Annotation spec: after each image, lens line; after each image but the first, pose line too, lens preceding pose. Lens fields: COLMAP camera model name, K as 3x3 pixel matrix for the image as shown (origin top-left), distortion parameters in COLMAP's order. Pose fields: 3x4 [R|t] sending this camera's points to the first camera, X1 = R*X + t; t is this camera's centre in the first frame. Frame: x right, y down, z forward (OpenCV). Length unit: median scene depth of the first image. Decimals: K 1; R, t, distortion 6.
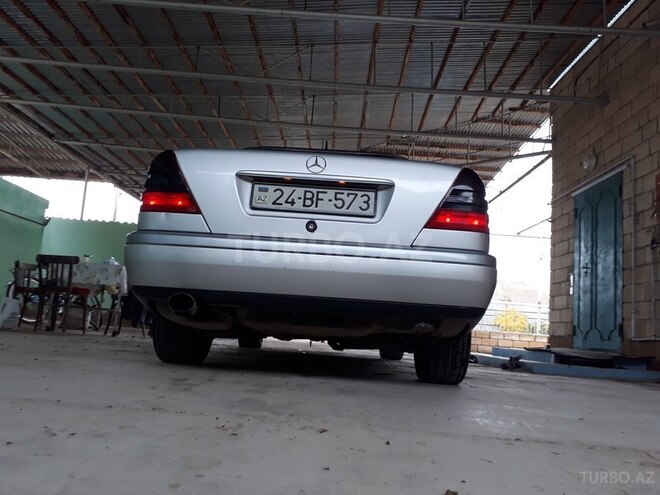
lens RADIAL K [[547.7, 0, 327.4], [0, 547.7, 267.8], [0, 0, 1]] dist [0.463722, -0.003403]
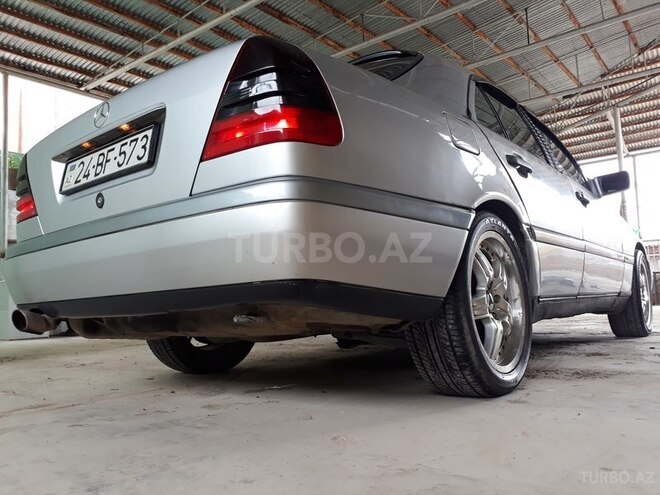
lens RADIAL K [[533.0, 0, 328.6], [0, 533.0, 252.2], [0, 0, 1]] dist [0.017810, -0.008868]
pose [[0.778541, -0.168564, -0.604533, 0.611113], [0.166055, 0.984253, -0.060591, 0.083191], [0.605227, -0.053213, 0.794273, 0.612554]]
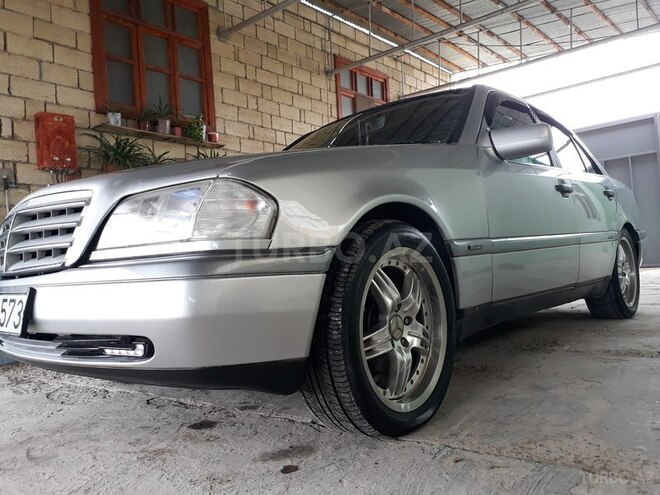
lens RADIAL K [[533.0, 0, 328.6], [0, 533.0, 252.2], [0, 0, 1]] dist [0.017810, -0.008868]
pose [[0.752361, -0.127047, -0.646384, 0.732015], [0.183066, 0.982899, 0.019891, -0.134241], [0.632803, -0.133296, 0.762753, 0.765439]]
